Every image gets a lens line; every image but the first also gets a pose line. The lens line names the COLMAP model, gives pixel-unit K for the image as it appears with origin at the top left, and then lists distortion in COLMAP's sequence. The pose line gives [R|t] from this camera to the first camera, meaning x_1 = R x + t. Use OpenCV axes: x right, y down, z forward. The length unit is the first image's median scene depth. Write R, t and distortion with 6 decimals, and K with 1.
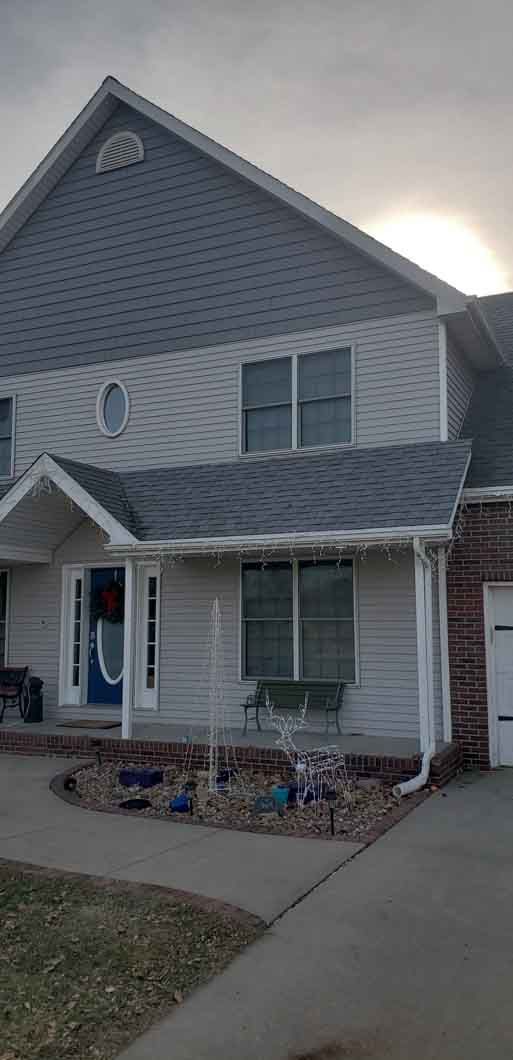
lens RADIAL K [[829.1, 0, 256.8], [0, 829.1, 529.3], [0, 0, 1]] dist [-0.015382, 0.005894]
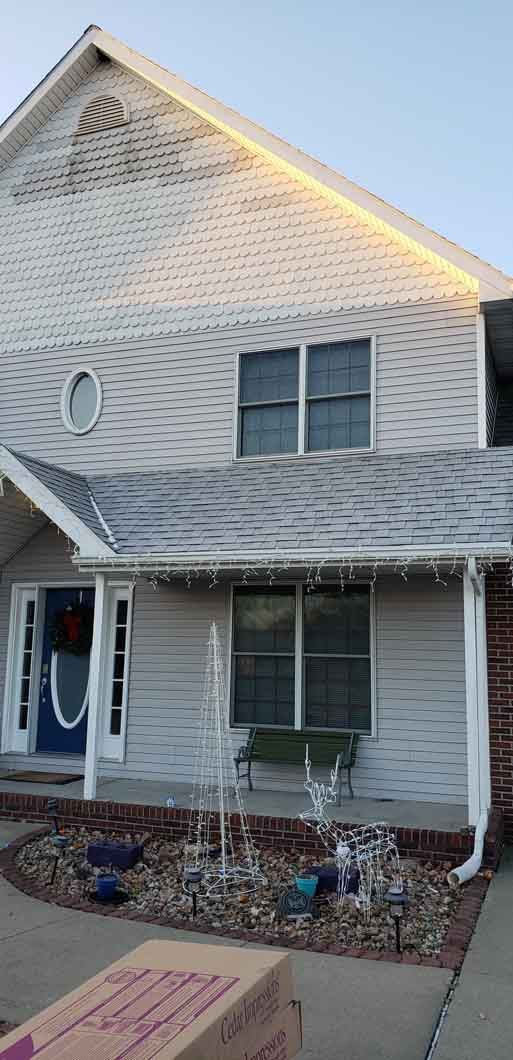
lens RADIAL K [[829.1, 0, 255.7], [0, 829.1, 530.2], [0, 0, 1]] dist [-0.015382, 0.005894]
pose [[0.996202, 0.036699, 0.078960, -0.066013], [-0.033273, 0.998465, -0.044269, 0.020913], [-0.080463, 0.041474, 0.995894, 0.164460]]
